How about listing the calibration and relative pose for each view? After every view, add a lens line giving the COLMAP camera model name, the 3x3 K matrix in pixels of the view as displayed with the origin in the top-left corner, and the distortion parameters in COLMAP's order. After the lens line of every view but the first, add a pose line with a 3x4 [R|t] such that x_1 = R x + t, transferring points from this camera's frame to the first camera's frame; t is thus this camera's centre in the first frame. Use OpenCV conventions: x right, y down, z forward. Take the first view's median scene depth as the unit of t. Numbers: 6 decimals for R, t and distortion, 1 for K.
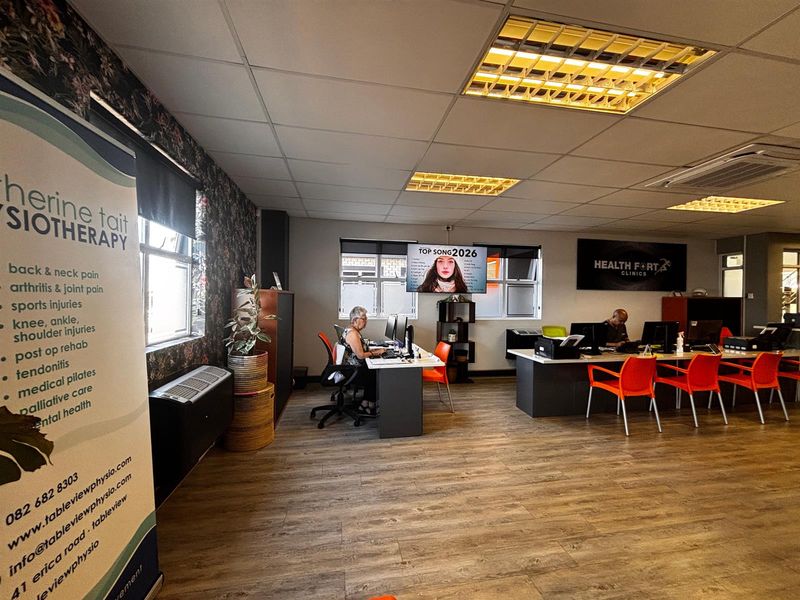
lens RADIAL K [[325.8, 0, 400.0], [0, 325.8, 300.0], [0, 0, 1]] dist [0.002042, 0.000337]
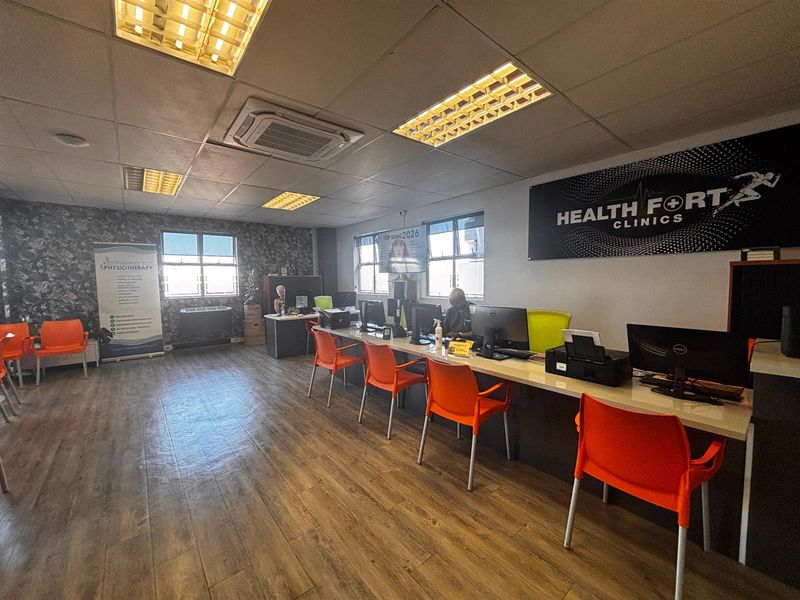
lens RADIAL K [[325.8, 0, 400.0], [0, 325.8, 300.0], [0, 0, 1]] dist [0.002042, 0.000337]
pose [[0.483541, 0.042052, -0.874311, 1.001262], [0.012165, 0.998426, 0.054749, 0.010486], [0.875237, -0.037109, 0.482268, 0.403718]]
